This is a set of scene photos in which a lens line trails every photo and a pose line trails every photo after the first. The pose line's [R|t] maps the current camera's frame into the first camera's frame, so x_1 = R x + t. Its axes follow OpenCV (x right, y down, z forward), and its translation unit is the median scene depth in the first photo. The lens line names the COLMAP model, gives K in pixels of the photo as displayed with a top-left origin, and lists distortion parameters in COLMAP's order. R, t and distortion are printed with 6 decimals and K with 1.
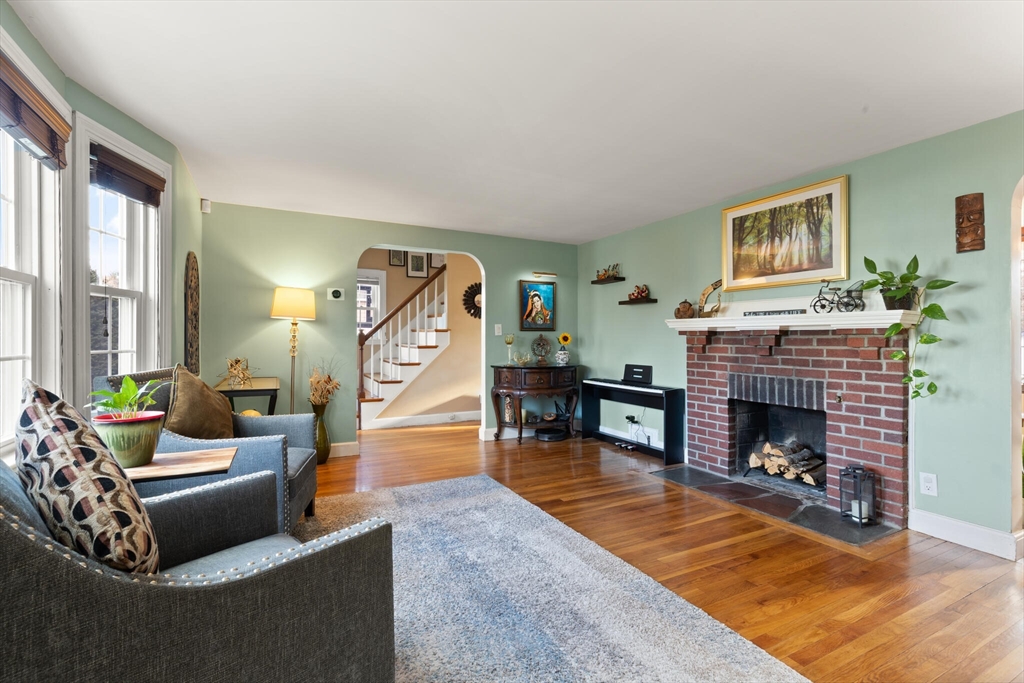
lens RADIAL K [[464.5, 0, 516.8], [0, 464.5, 342.8], [0, 0, 1]] dist [0.006740, -0.000531]
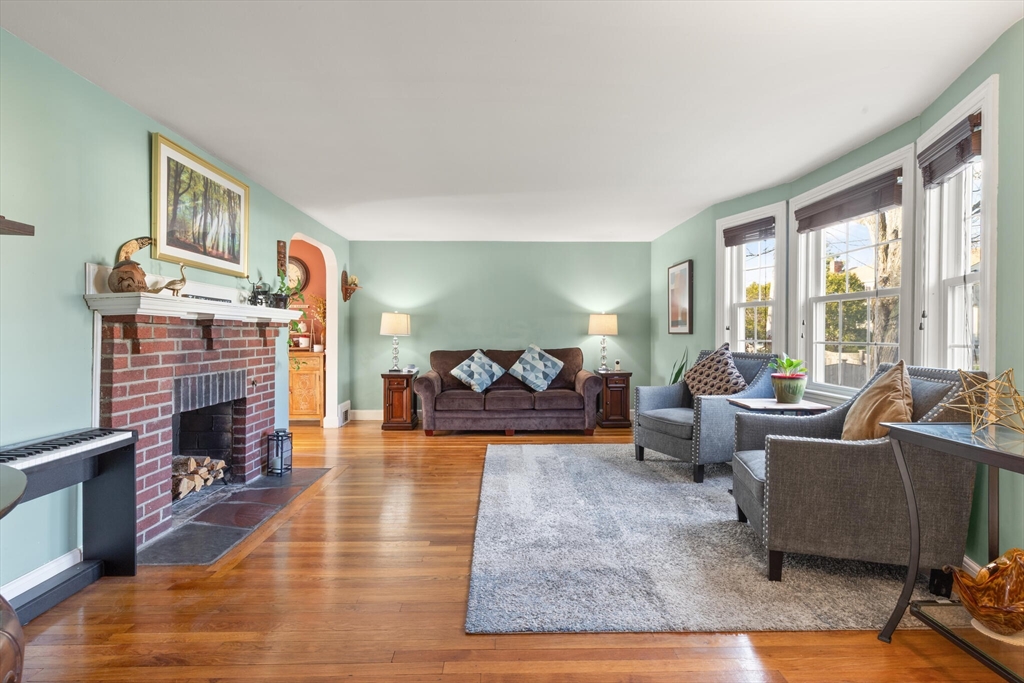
lens RADIAL K [[488.2, 0, 512.2], [0, 488.2, 336.4], [0, 0, 1]] dist [0.001924, 0.000026]
pose [[-0.898517, -0.007451, 0.438875, -0.335582], [-0.001451, 0.999901, 0.014006, -0.009584], [-0.438936, 0.011948, -0.898439, 1.497665]]
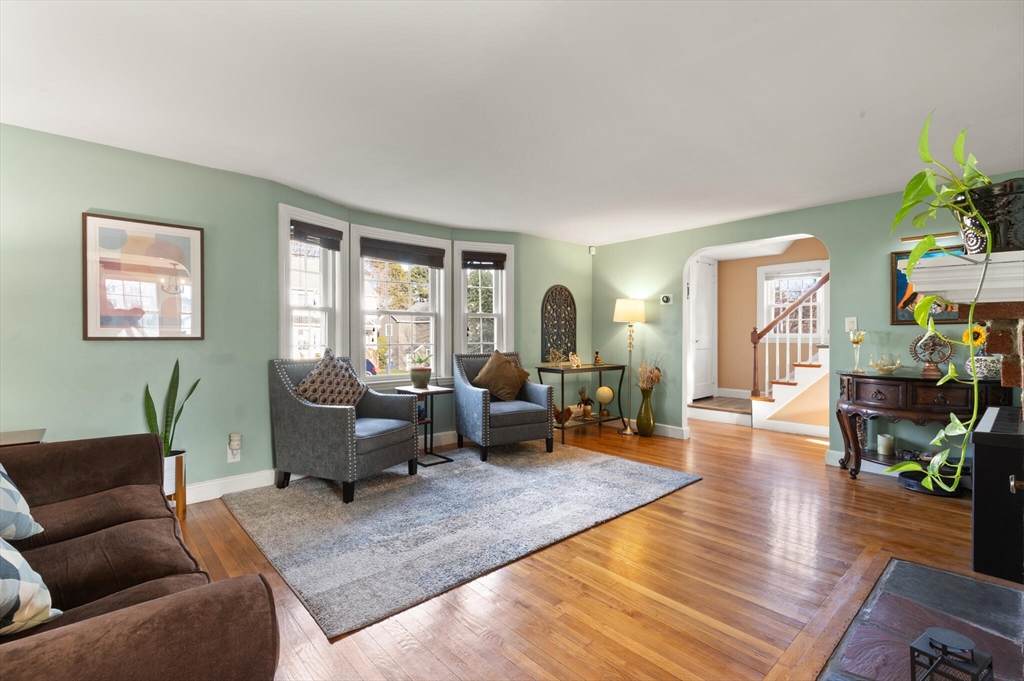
lens RADIAL K [[456.7, 0, 512.0], [0, 456.7, 340.5], [0, 0, 1]] dist [-0.009836, -0.000380]
pose [[0.253314, 0.004419, -0.967374, 0.792680], [-0.006105, 0.999977, 0.002969, -0.001043], [0.967365, 0.005154, 0.253335, 0.402495]]
